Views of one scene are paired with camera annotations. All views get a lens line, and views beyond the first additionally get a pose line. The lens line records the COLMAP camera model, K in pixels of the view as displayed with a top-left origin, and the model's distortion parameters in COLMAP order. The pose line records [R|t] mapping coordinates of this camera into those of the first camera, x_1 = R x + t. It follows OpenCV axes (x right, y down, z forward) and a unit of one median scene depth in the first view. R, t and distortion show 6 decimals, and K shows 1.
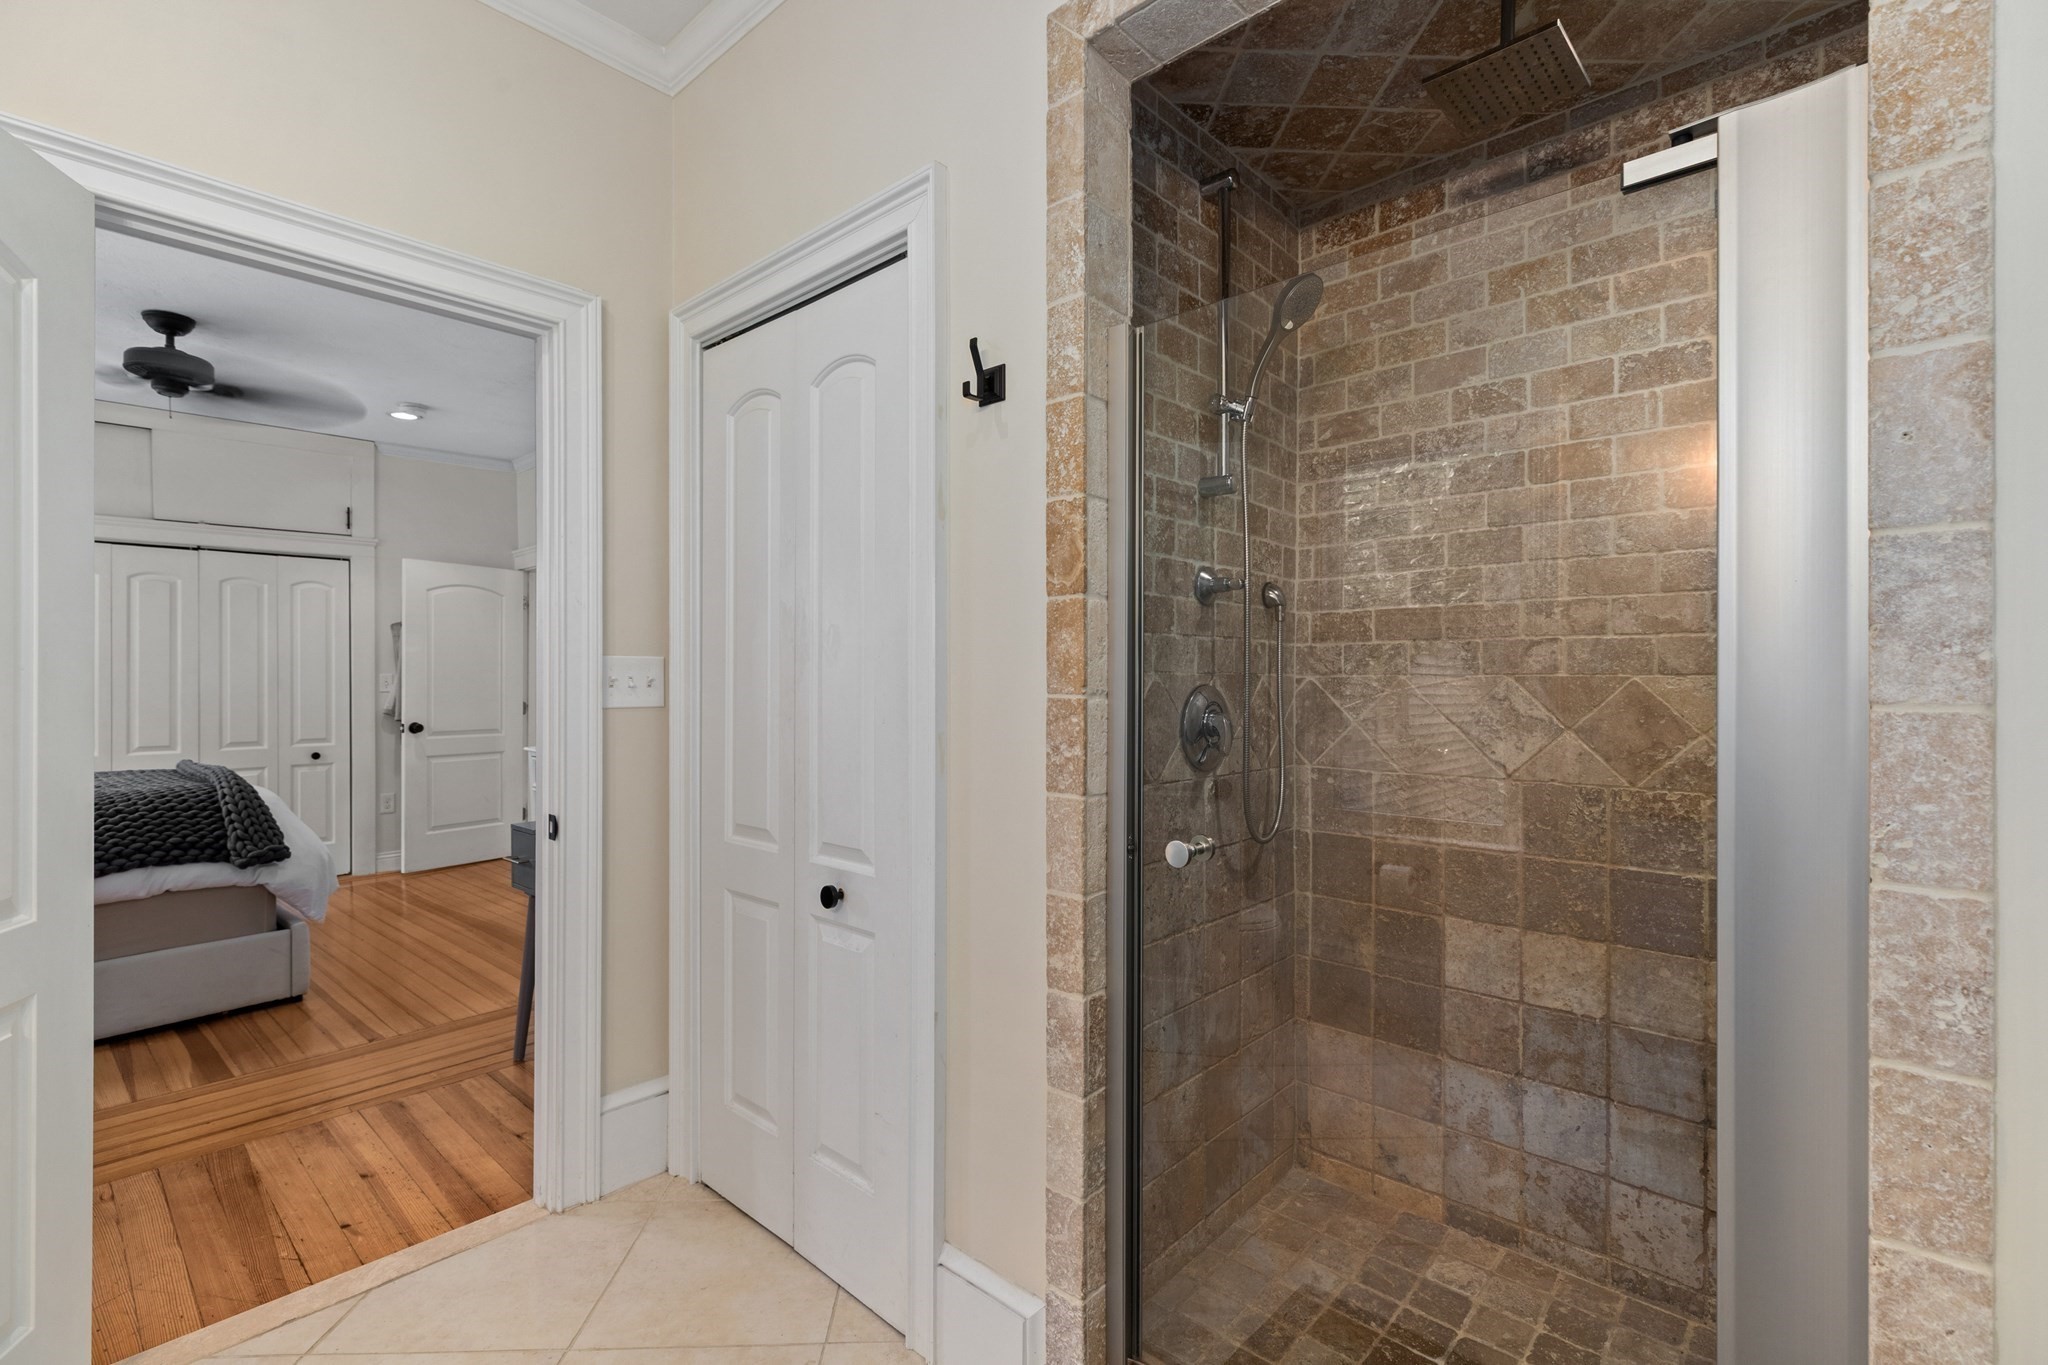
lens RADIAL K [[921.2, 0, 1021.6], [0, 921.2, 678.7], [0, 0, 1]] dist [0.007162, 0.000231]
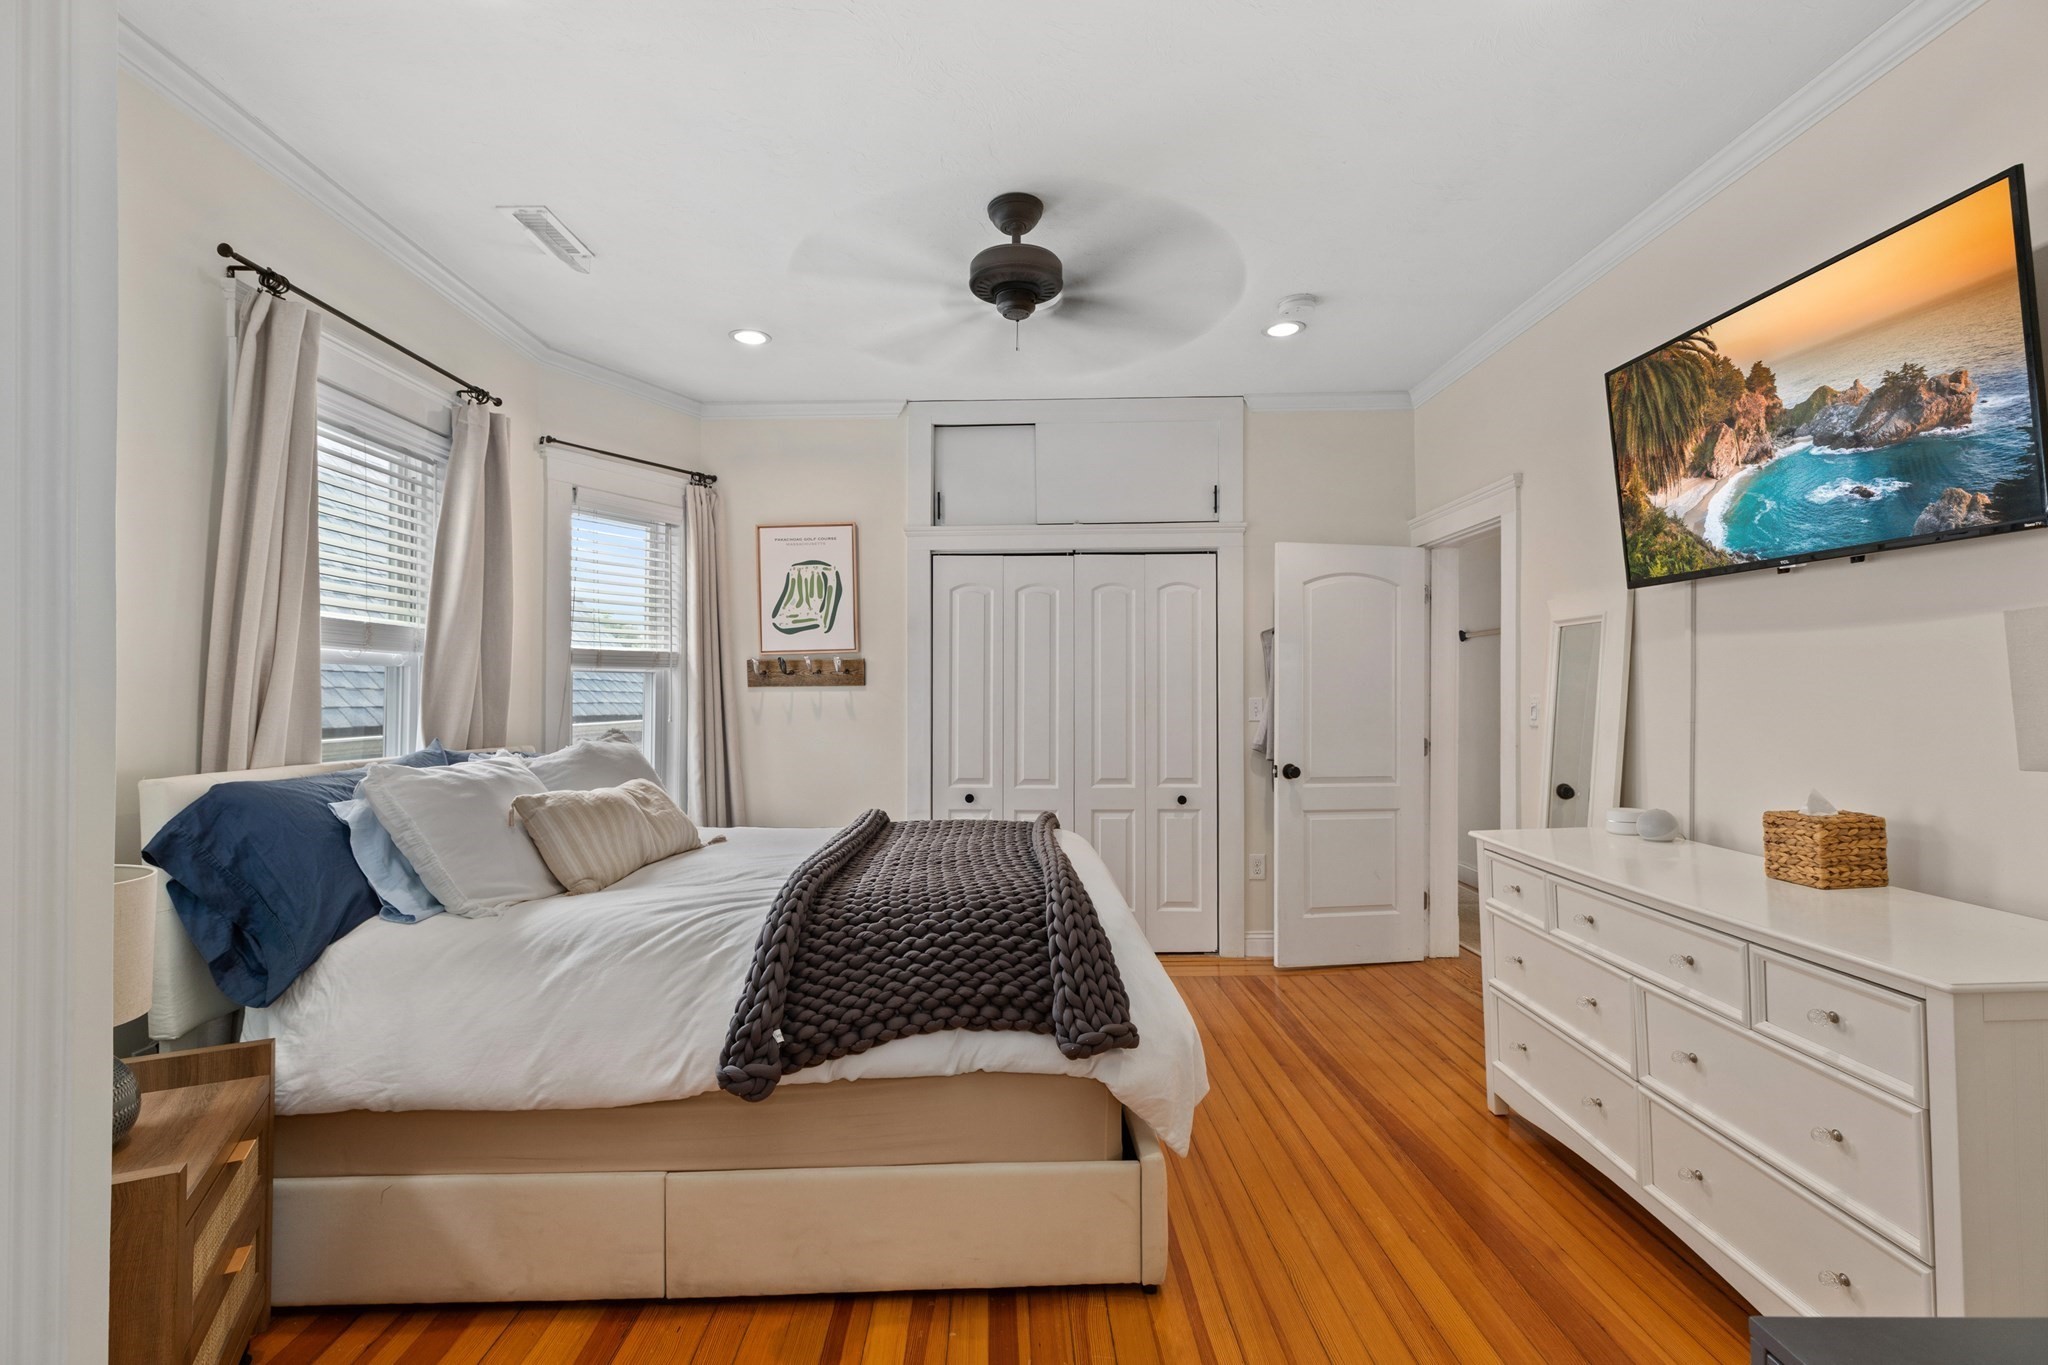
lens RADIAL K [[921.2, 0, 1021.6], [0, 921.2, 678.7], [0, 0, 1]] dist [0.007162, 0.000231]
pose [[0.675225, -0.005653, -0.737590, -0.395084], [-0.003206, 0.999939, -0.010600, -0.018450], [0.737605, 0.009522, 0.675166, 0.528564]]
